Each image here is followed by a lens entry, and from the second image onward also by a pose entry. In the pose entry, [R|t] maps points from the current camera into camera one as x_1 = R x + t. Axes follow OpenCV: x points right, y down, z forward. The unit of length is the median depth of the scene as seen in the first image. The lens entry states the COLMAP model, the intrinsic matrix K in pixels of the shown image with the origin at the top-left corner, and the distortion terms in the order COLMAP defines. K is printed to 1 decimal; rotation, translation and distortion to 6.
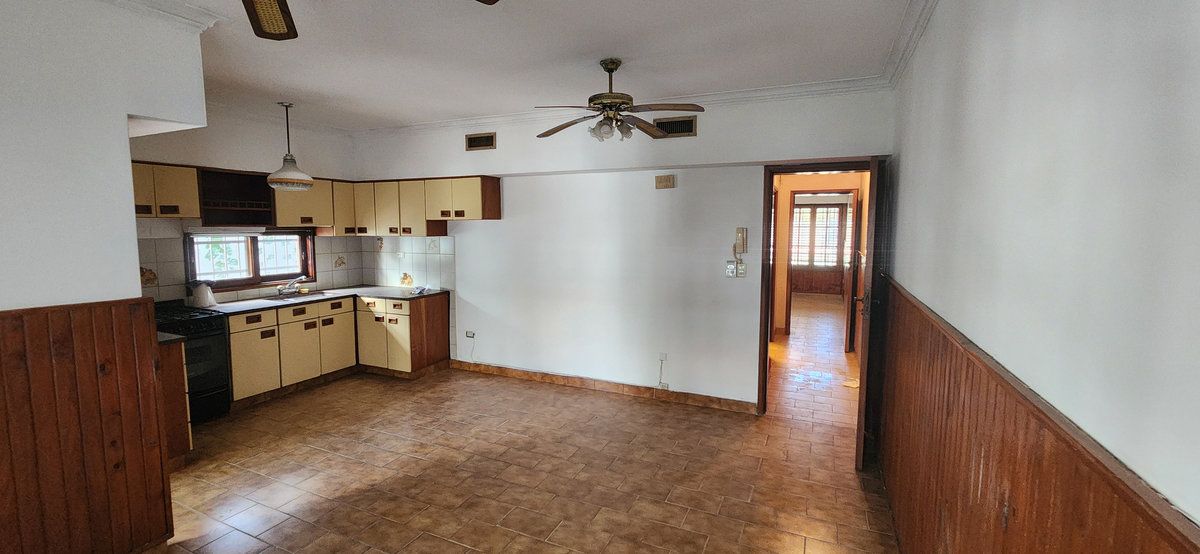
lens RADIAL K [[489.3, 0, 593.4], [0, 489.3, 268.2], [0, 0, 1]] dist [0.000235, 0.000181]
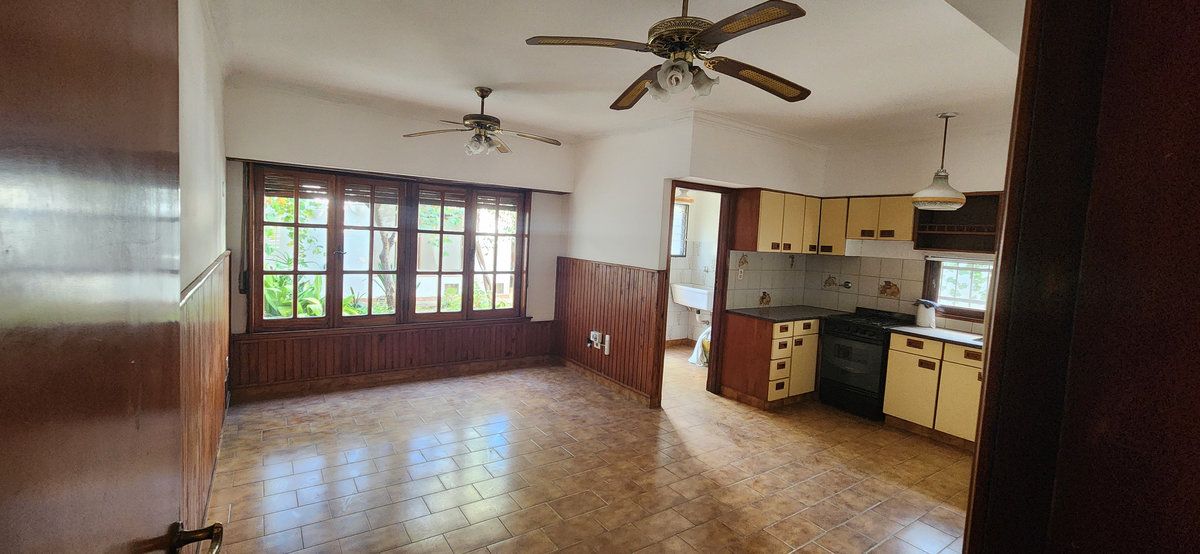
lens RADIAL K [[489.3, 0, 593.4], [0, 489.3, 268.2], [0, 0, 1]] dist [0.000235, 0.000181]
pose [[-0.507534, 0.037015, -0.860836, 0.437015], [-0.130341, 0.984282, 0.119169, -0.072597], [0.851716, 0.172684, -0.494732, 0.842862]]
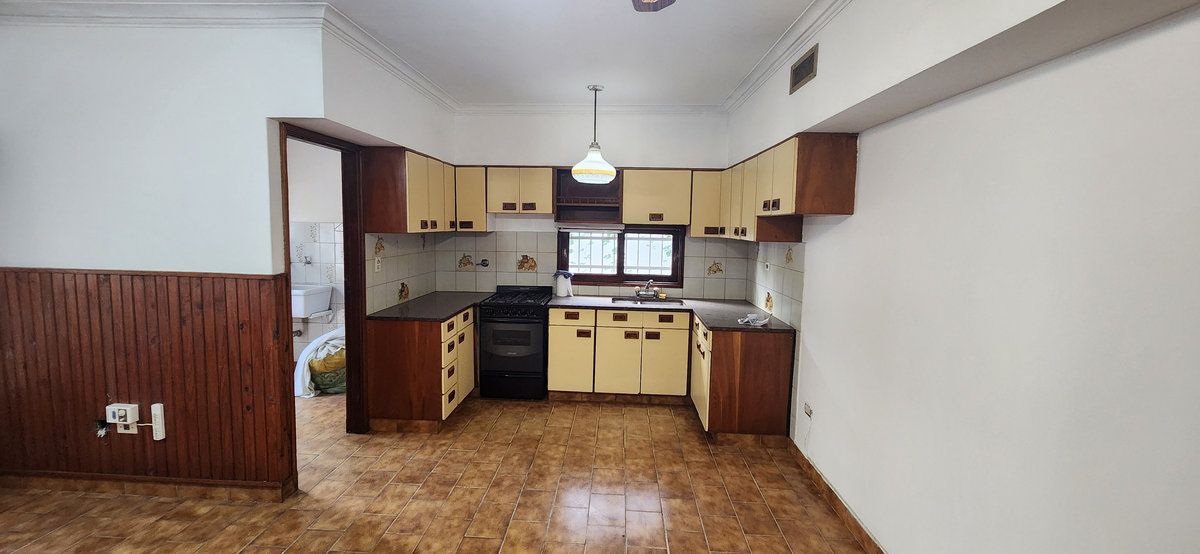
lens RADIAL K [[489.3, 0, 593.4], [0, 489.3, 268.2], [0, 0, 1]] dist [0.000235, 0.000181]
pose [[0.372276, 0.092650, -0.923486, 0.212062], [-0.102700, 0.993007, 0.058224, -0.049769], [0.922422, 0.073166, 0.379188, 0.608711]]
